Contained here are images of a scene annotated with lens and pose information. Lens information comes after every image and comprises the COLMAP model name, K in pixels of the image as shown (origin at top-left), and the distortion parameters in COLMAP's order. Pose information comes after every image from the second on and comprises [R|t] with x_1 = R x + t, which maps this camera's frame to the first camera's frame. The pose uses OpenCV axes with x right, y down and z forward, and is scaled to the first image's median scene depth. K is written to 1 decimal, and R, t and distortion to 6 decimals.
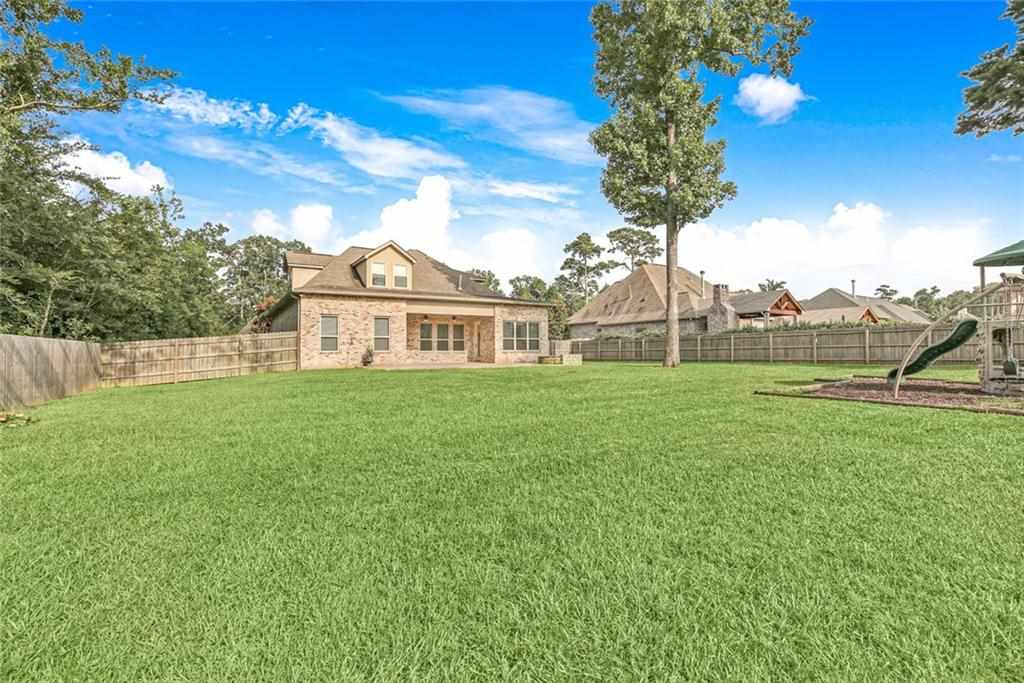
lens RADIAL K [[475.8, 0, 511.9], [0, 475.8, 355.5], [0, 0, 1]] dist [-0.026715, 0.014959]
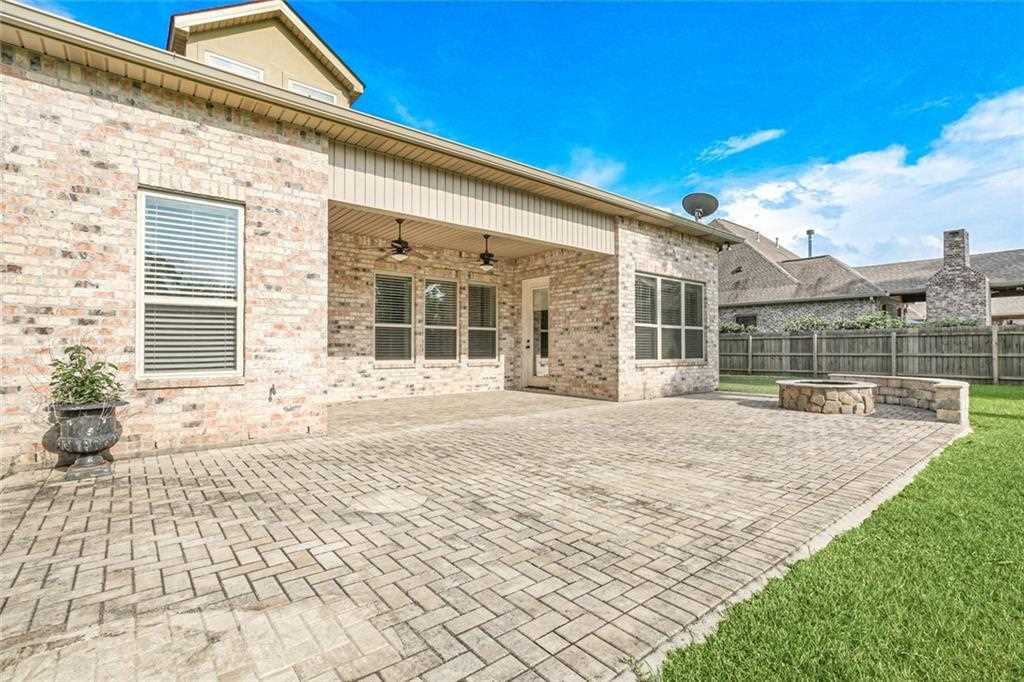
lens RADIAL K [[475.8, 0, 511.9], [0, 475.8, 355.0], [0, 0, 1]] dist [-0.026715, 0.014959]
pose [[0.990545, 0.004954, 0.137097, -0.144369], [-0.006268, 0.999938, 0.009156, -0.016951], [-0.137043, -0.009929, 0.990515, 0.666217]]
